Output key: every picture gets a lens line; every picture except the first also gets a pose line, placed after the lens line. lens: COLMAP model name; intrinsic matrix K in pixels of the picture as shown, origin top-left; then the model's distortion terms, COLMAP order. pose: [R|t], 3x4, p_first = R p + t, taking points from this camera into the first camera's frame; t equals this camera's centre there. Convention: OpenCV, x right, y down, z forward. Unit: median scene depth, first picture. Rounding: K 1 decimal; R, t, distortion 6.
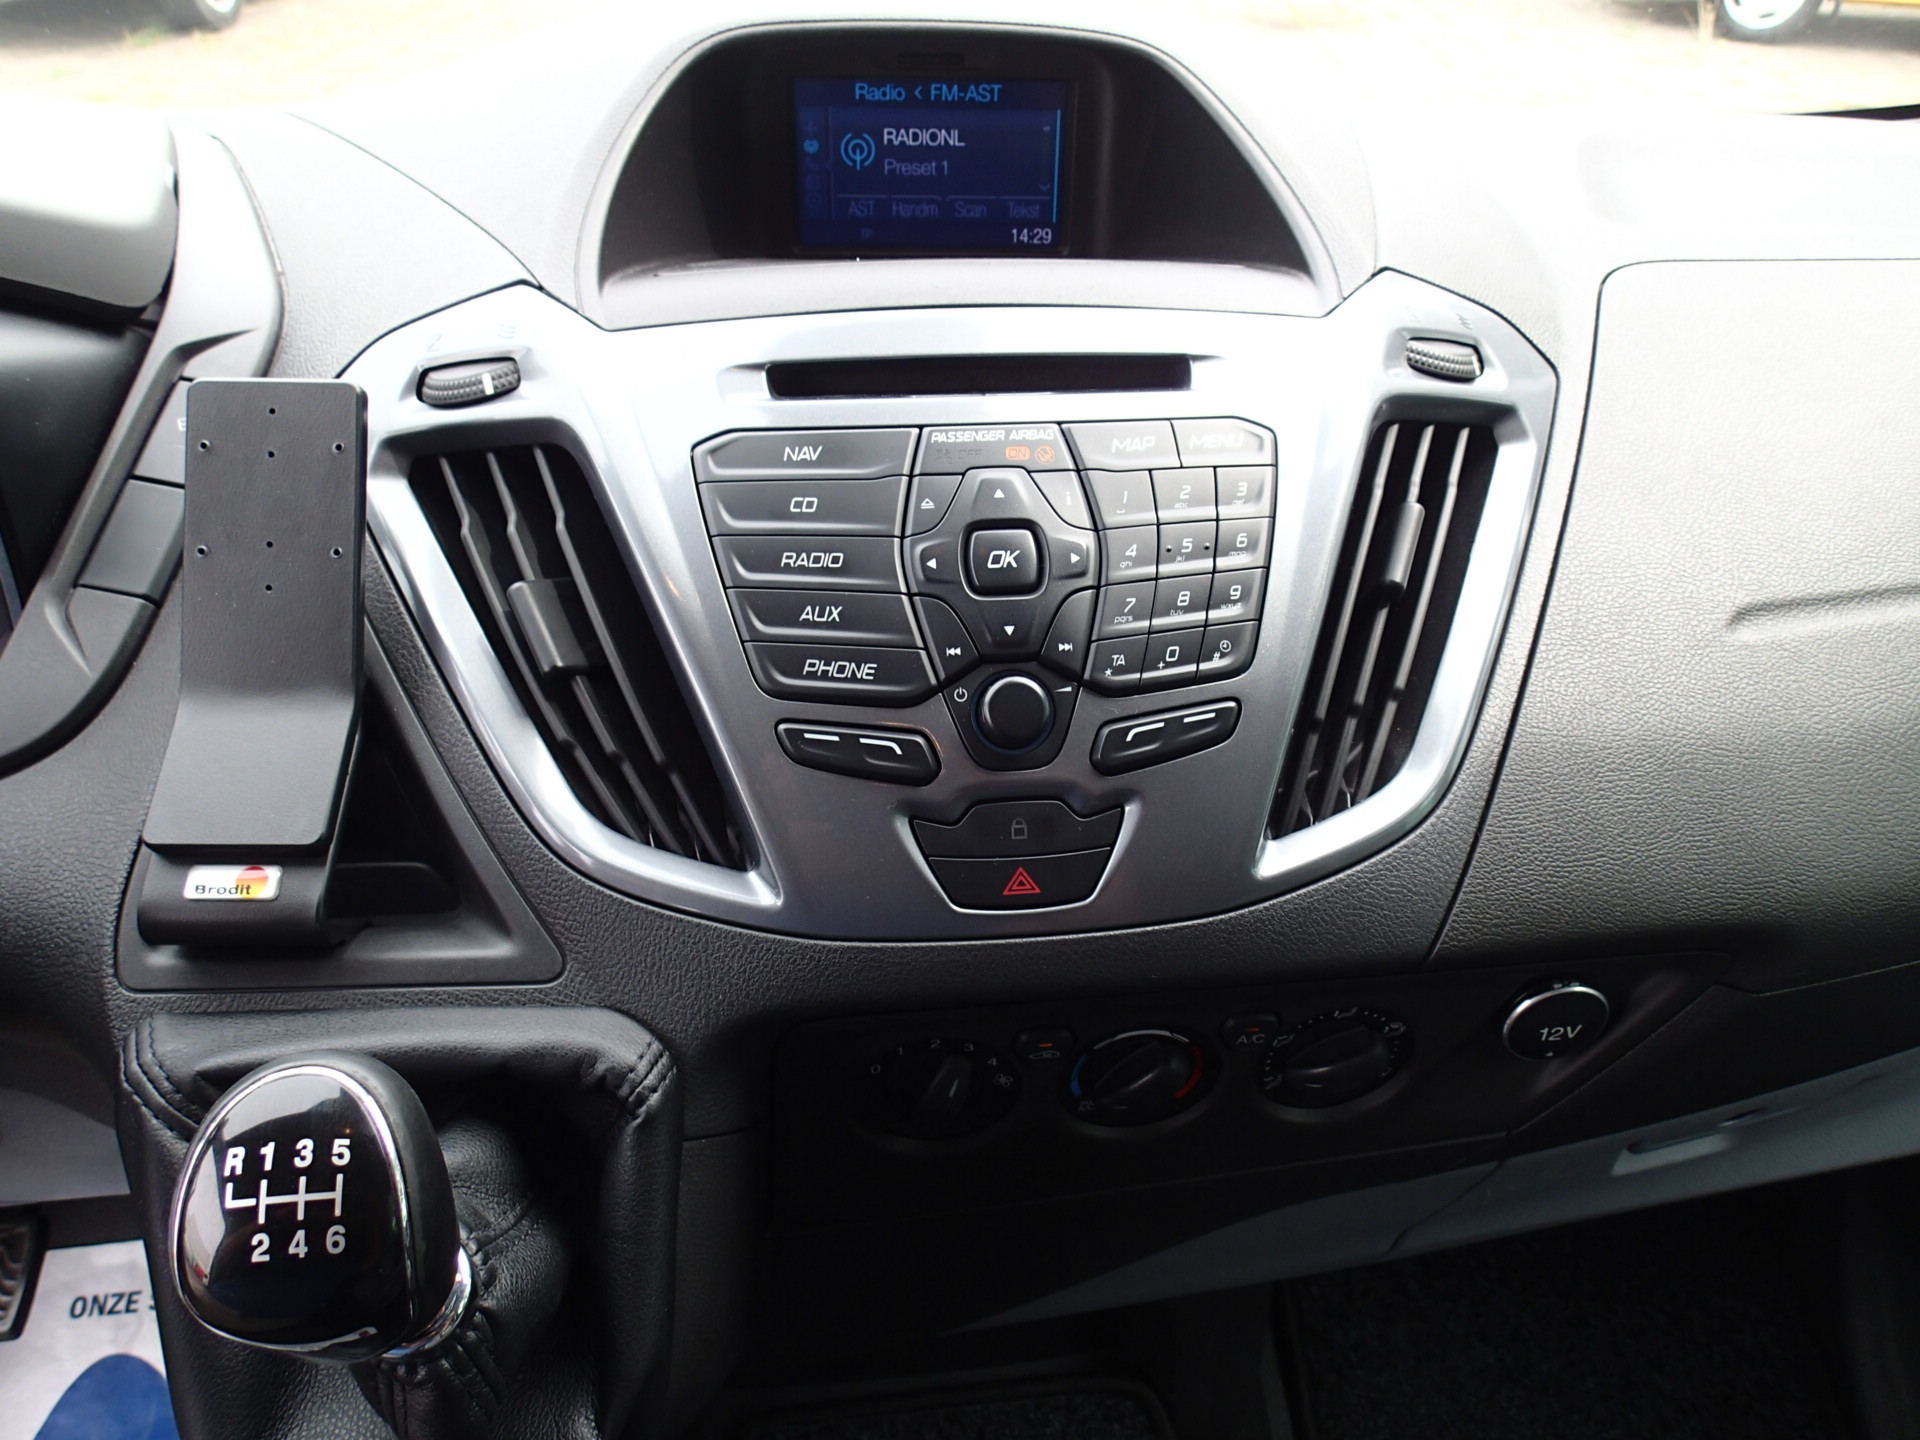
lens RADIAL K [[1426.4, 0, 959.5], [0, 1426.4, 727.2], [0, 0, 1]] dist [0.012199, -0.019573]
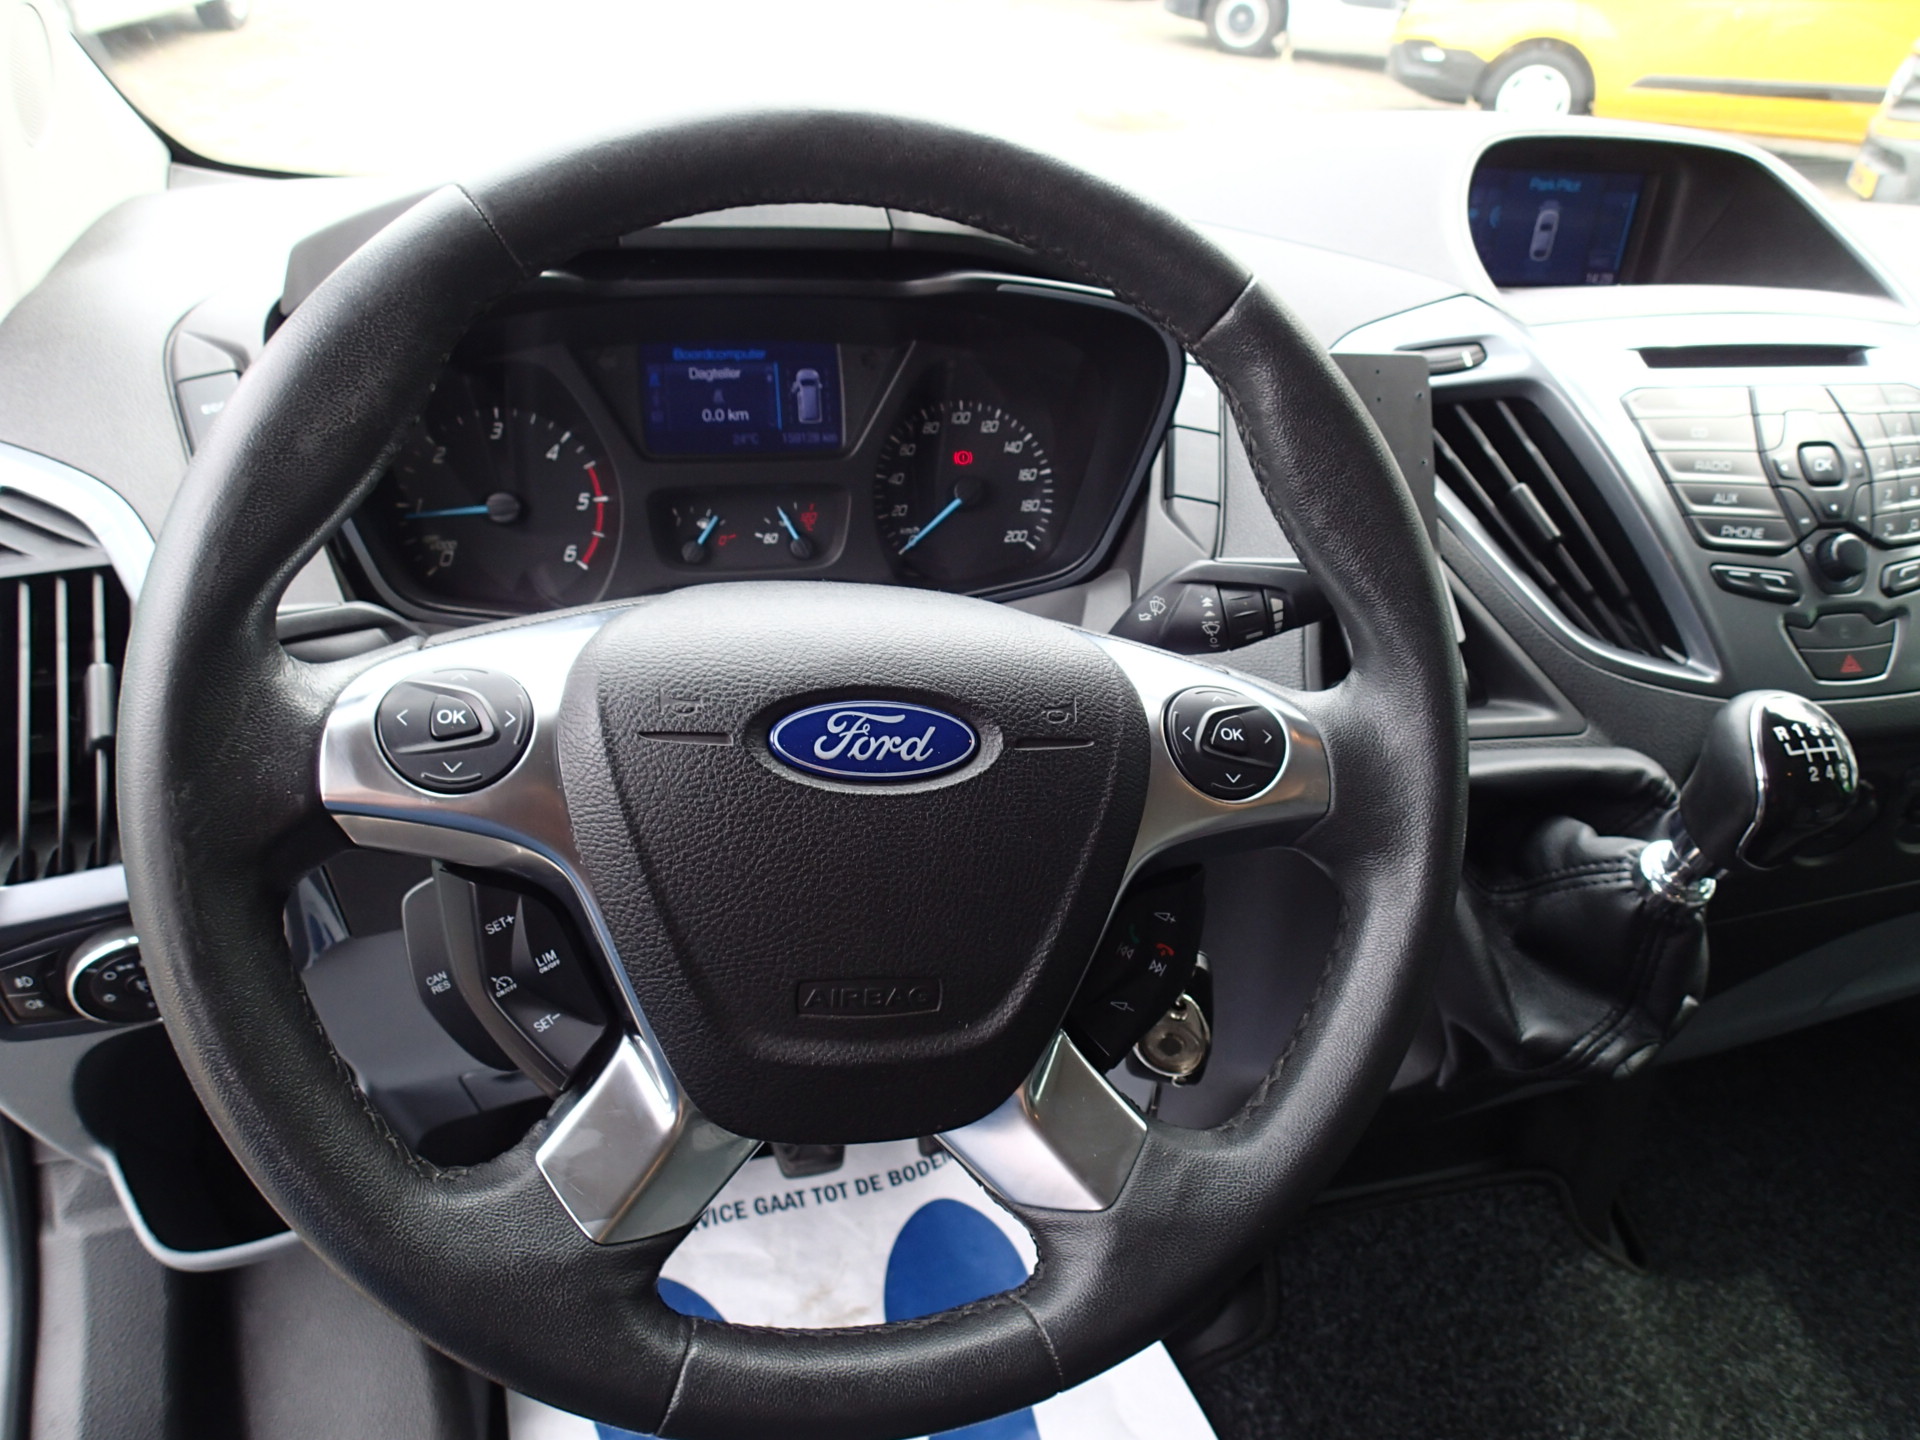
lens RADIAL K [[1426.4, 0, 960.3], [0, 1426.4, 733.1], [0, 0, 1]] dist [0.012199, -0.019573]
pose [[0.989977, -0.029230, 0.138172, -1.101583], [0.035928, 0.998284, -0.046235, 0.211851], [-0.136583, 0.050736, 0.989329, -0.419574]]
